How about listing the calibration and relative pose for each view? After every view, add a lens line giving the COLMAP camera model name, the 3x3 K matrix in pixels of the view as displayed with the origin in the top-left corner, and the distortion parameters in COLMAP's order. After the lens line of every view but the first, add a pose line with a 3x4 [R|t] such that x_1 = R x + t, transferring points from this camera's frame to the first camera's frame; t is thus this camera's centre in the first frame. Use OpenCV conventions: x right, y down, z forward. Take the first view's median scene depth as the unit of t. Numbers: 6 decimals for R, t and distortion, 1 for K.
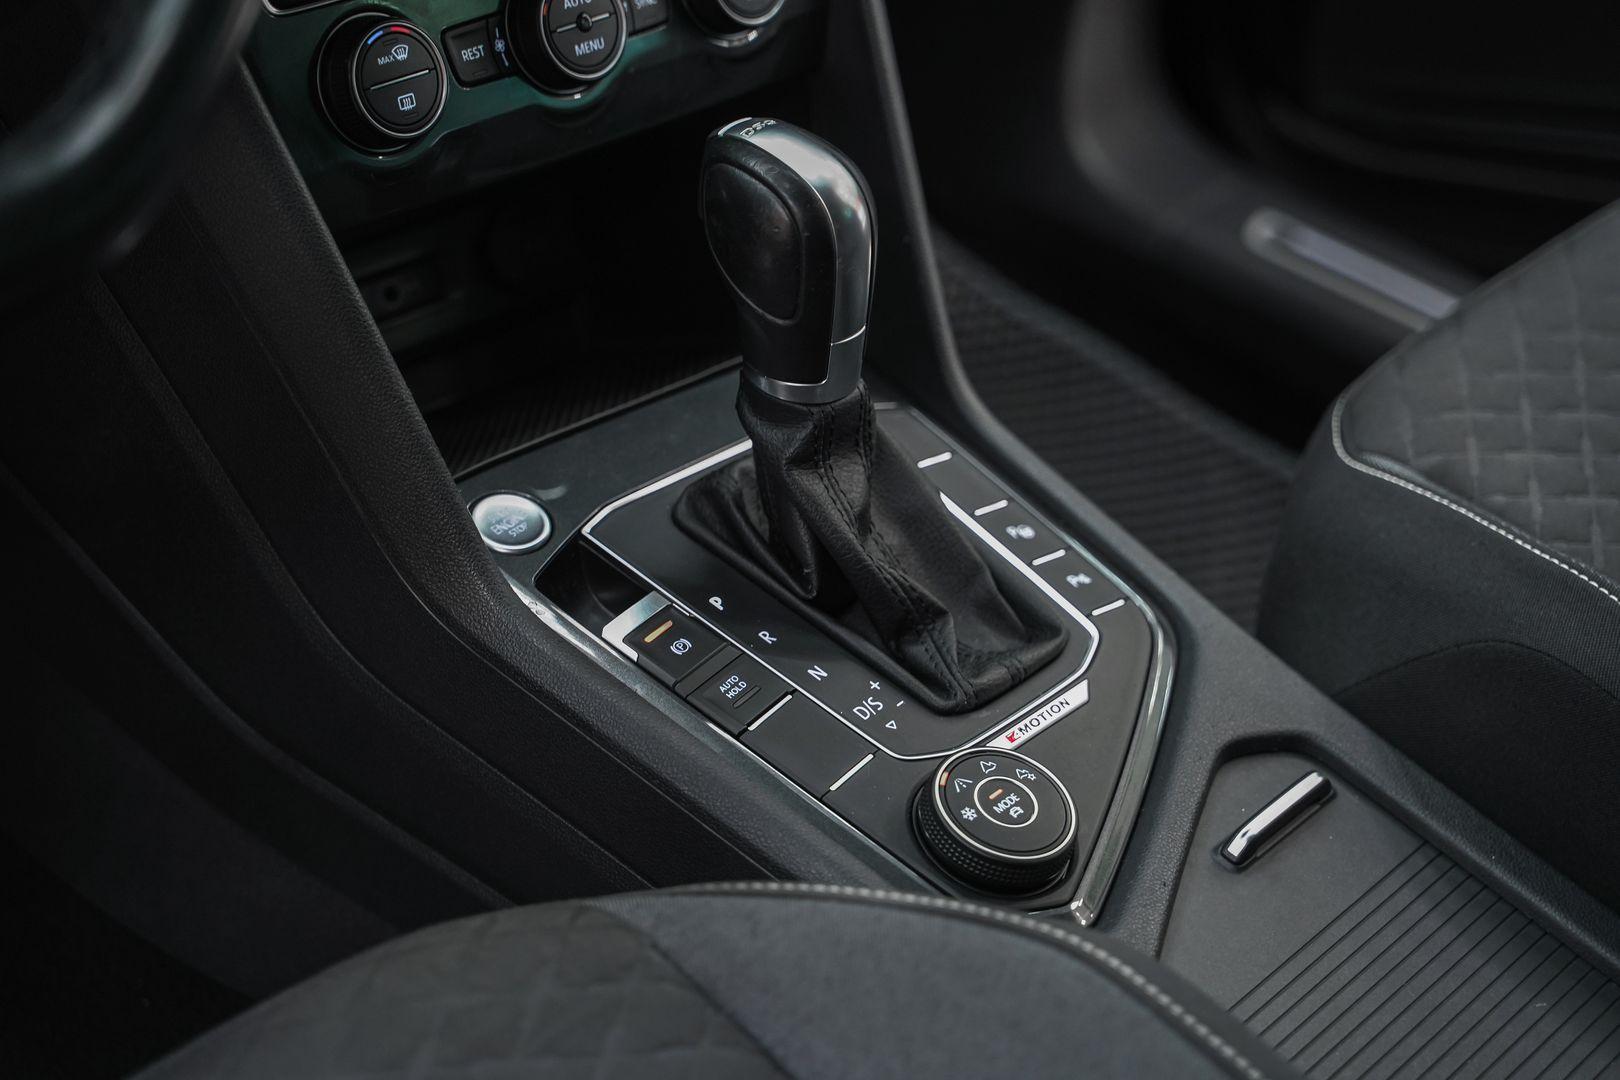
lens RADIAL K [[3331.3, 0, 813.1], [0, 3331.3, 539.2], [0, 0, 1]] dist [0.377596, 0.000000]
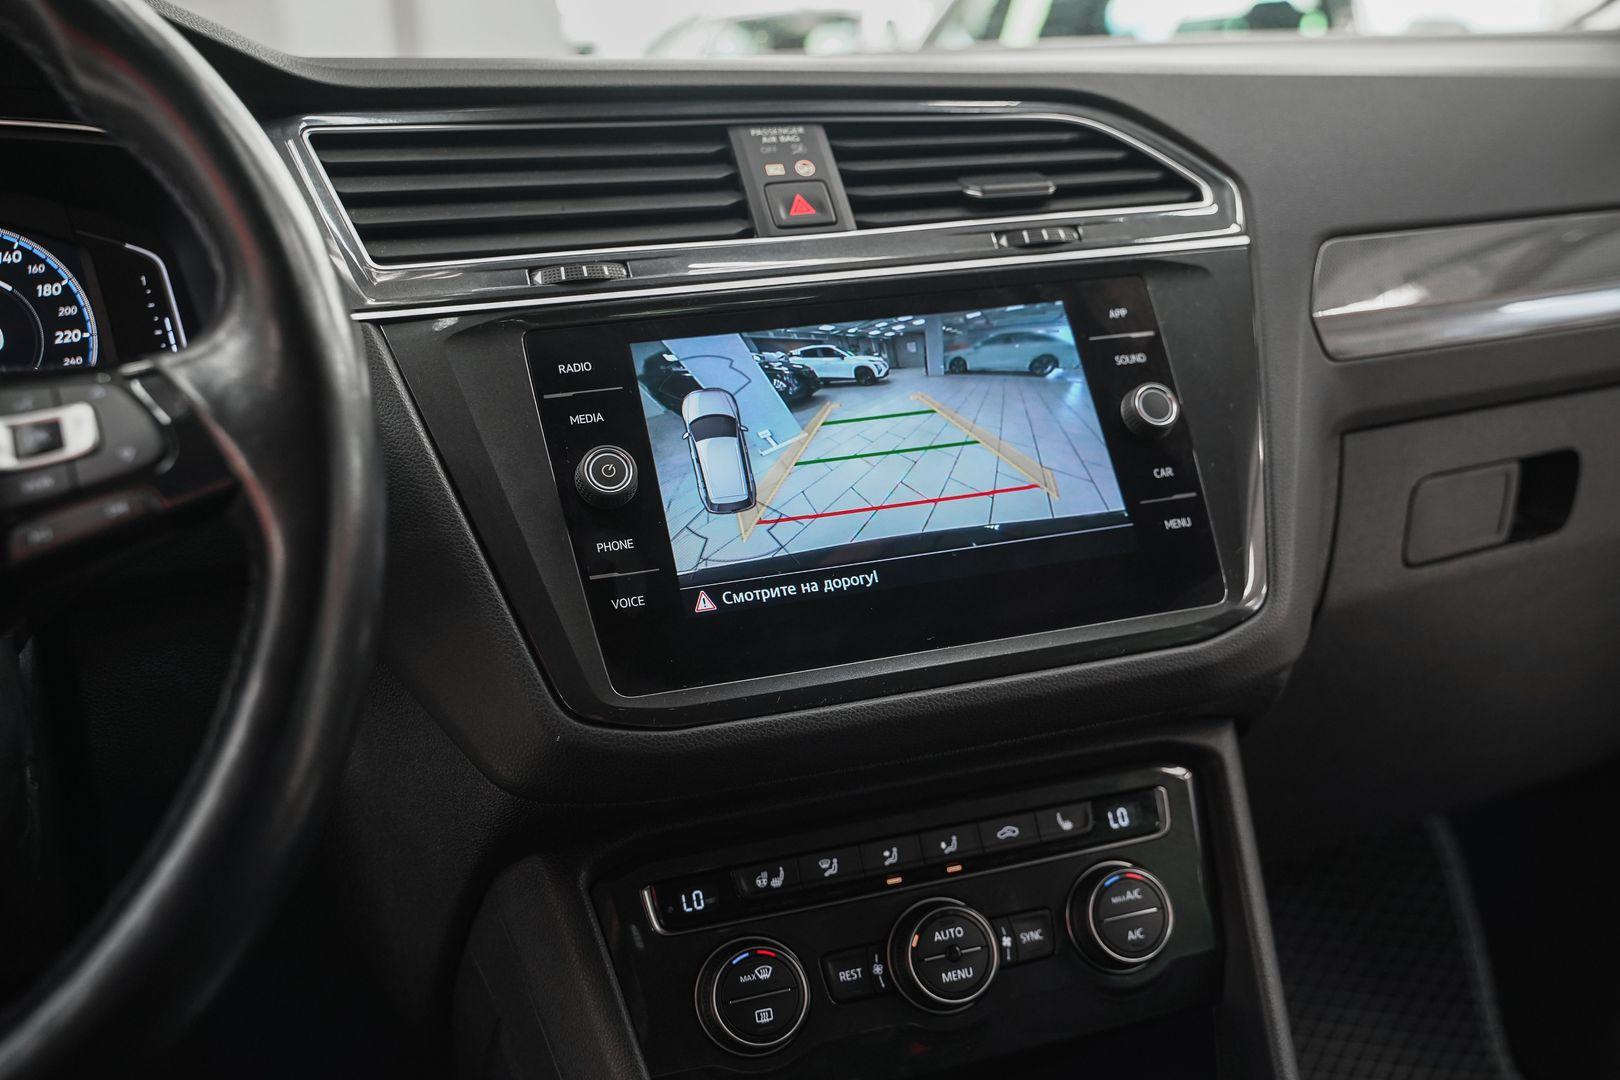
lens RADIAL K [[1595.9, 0, 804.8], [0, 1595.9, 535.8], [0, 0, 1]] dist [-0.017630, 0.000000]
pose [[0.882438, -0.046450, -0.468129, 0.152204], [-0.126796, 0.934800, -0.331770, -0.101391], [0.453018, 0.352123, 0.819014, 0.486767]]
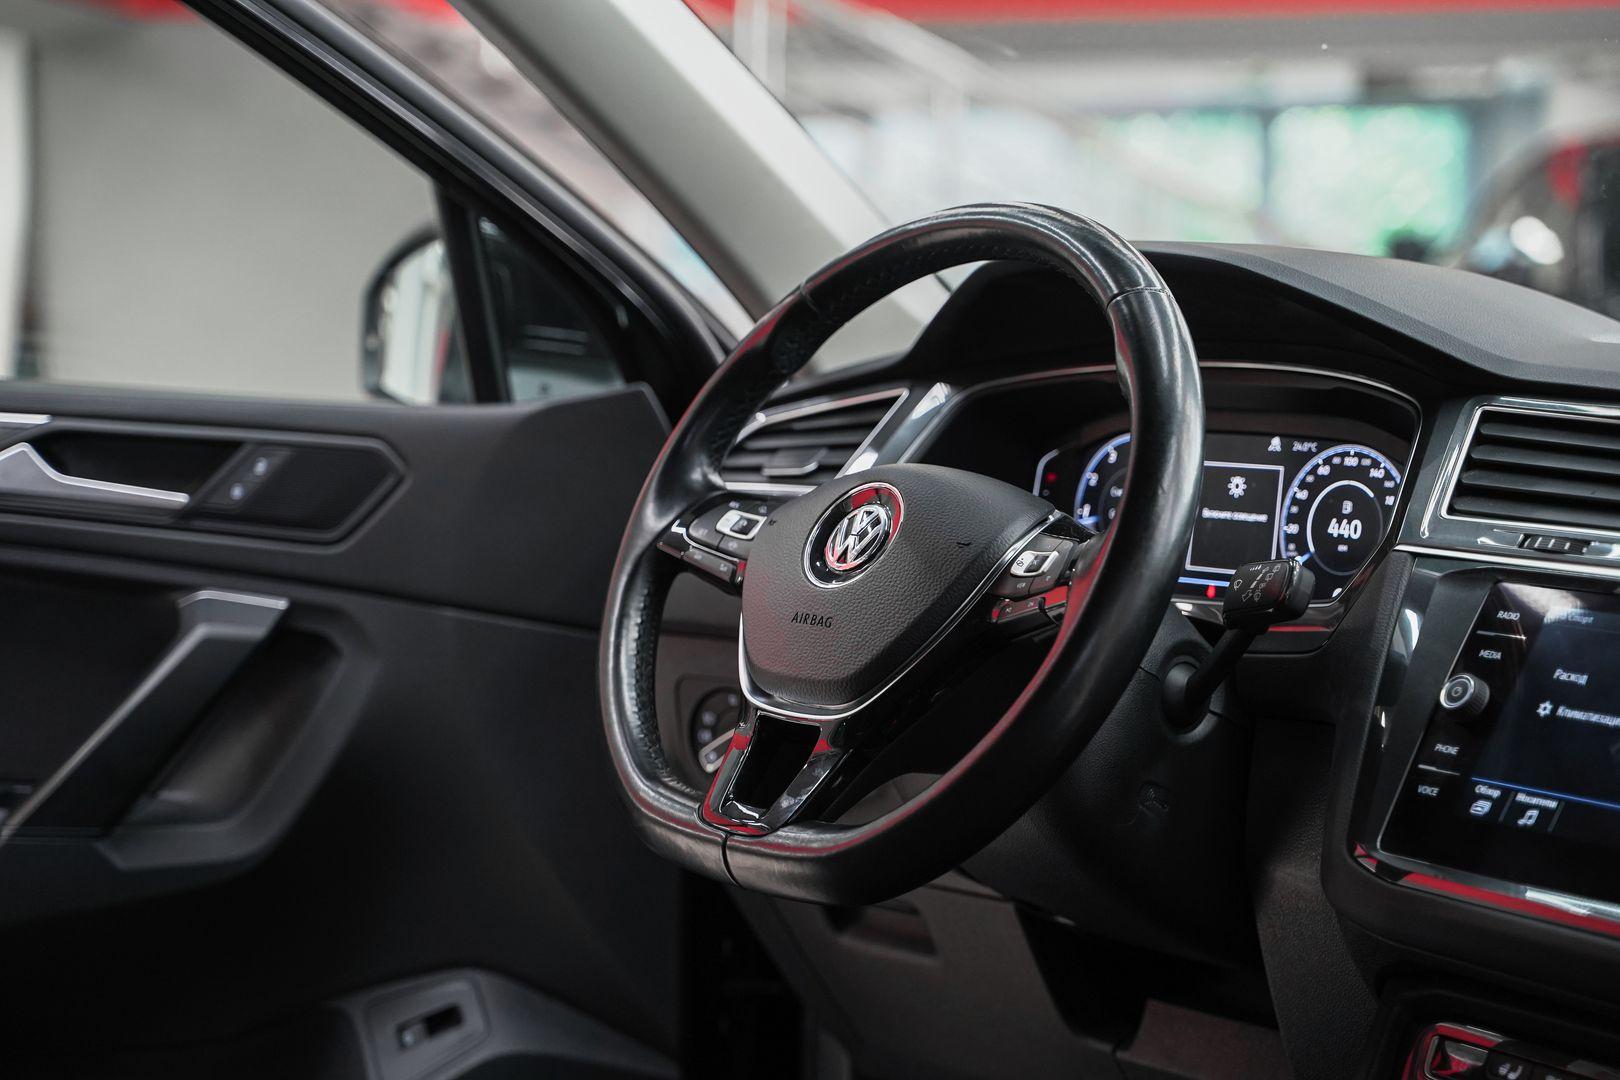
lens RADIAL K [[3160.6, 0, 814.5], [0, 3160.6, 529.6], [0, 0, 1]] dist [0.307021, 0.000000]
pose [[-0.156420, -0.028064, -0.987292, 1.223428], [-0.590365, 0.804036, 0.070678, -0.276025], [0.791835, 0.593918, -0.142335, 0.813494]]
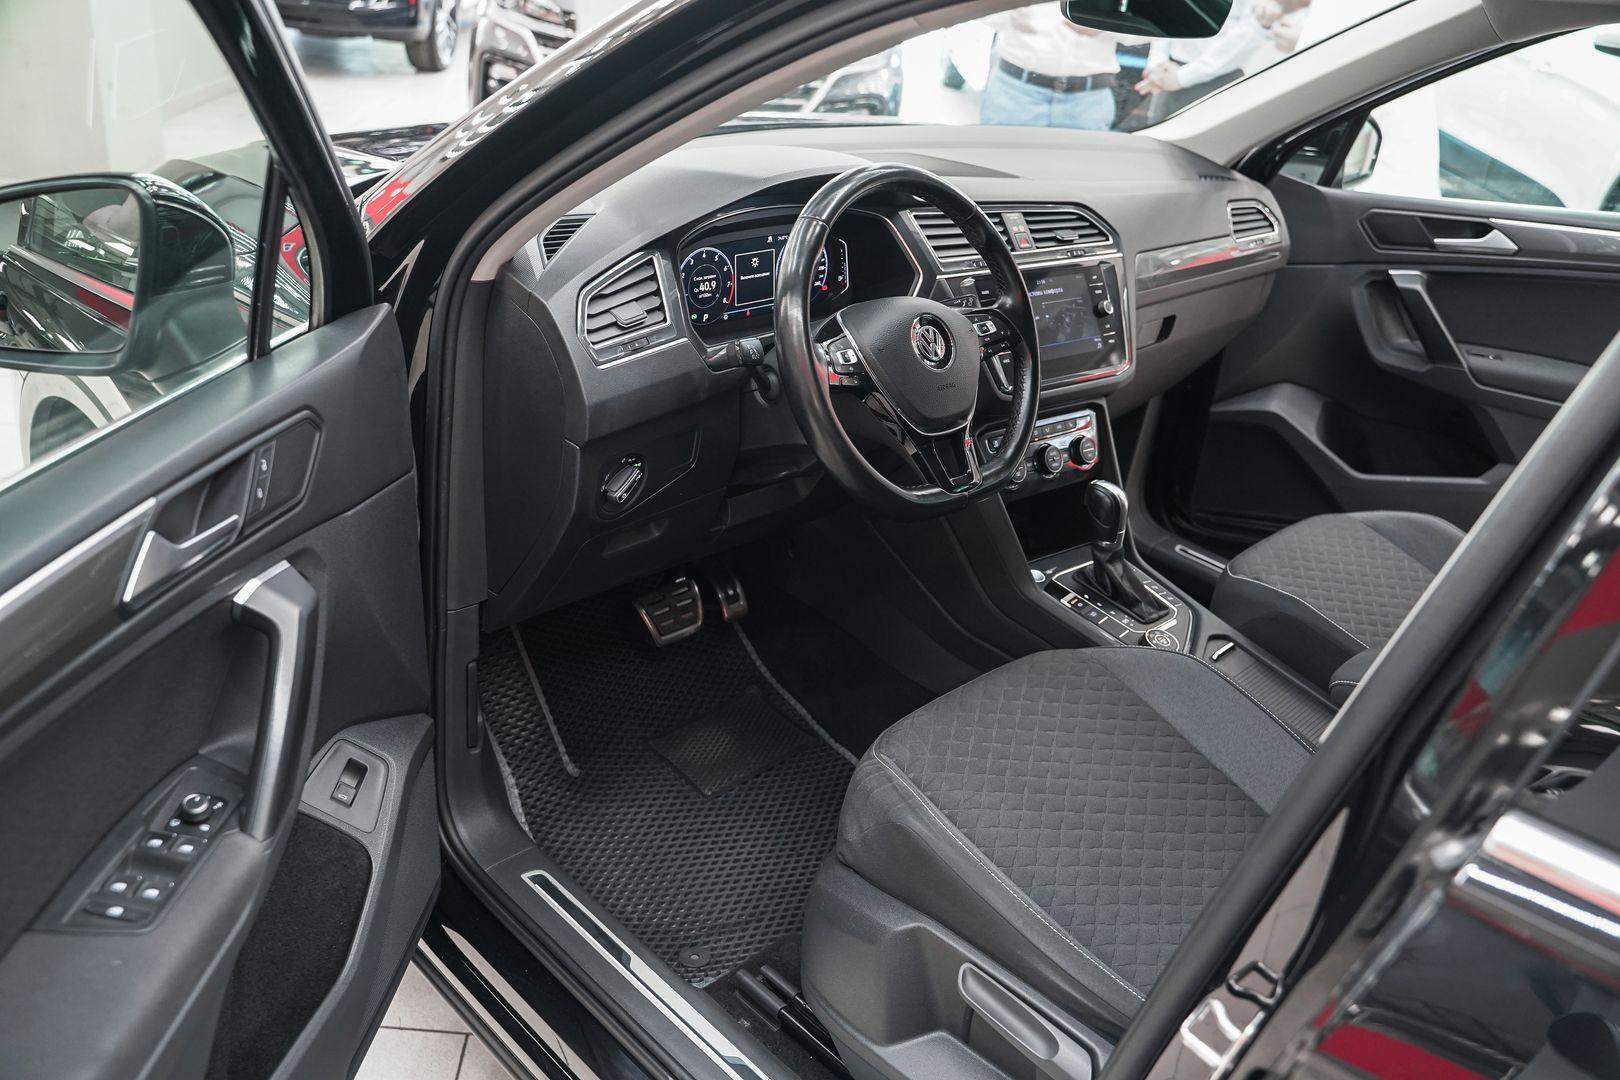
lens RADIAL K [[1305.3, 0, 806.3], [0, 1305.3, 542.4], [0, 0, 1]] dist [-0.104472, 0.075433]
pose [[0.996177, 0.029354, -0.082283, -0.243350], [-0.041617, 0.987577, -0.151526, 0.210508], [0.076813, 0.154371, 0.985023, -0.612193]]
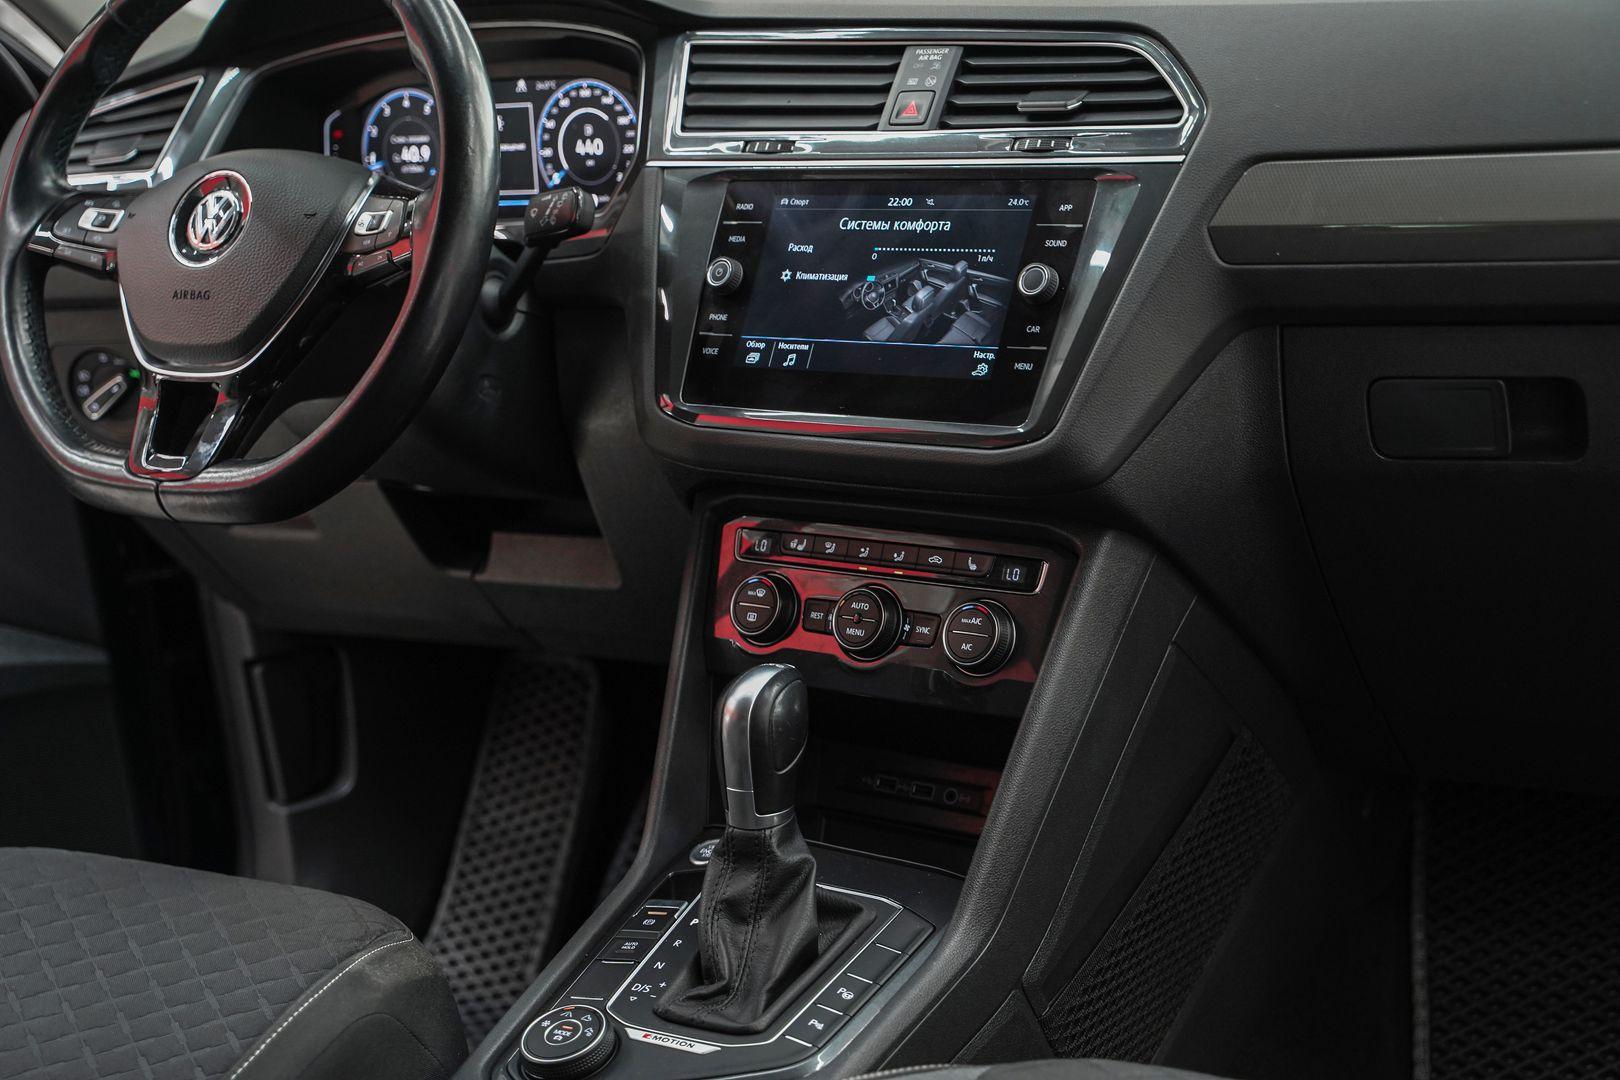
lens RADIAL K [[2468.8, 0, 798.6], [0, 2468.8, 523.4], [0, 0, 1]] dist [0.149198, 0.000000]
pose [[0.149333, 0.146537, -0.977868, 1.204290], [-0.460769, 0.885330, 0.062304, -0.268141], [0.874866, 0.441268, 0.199729, 0.704229]]
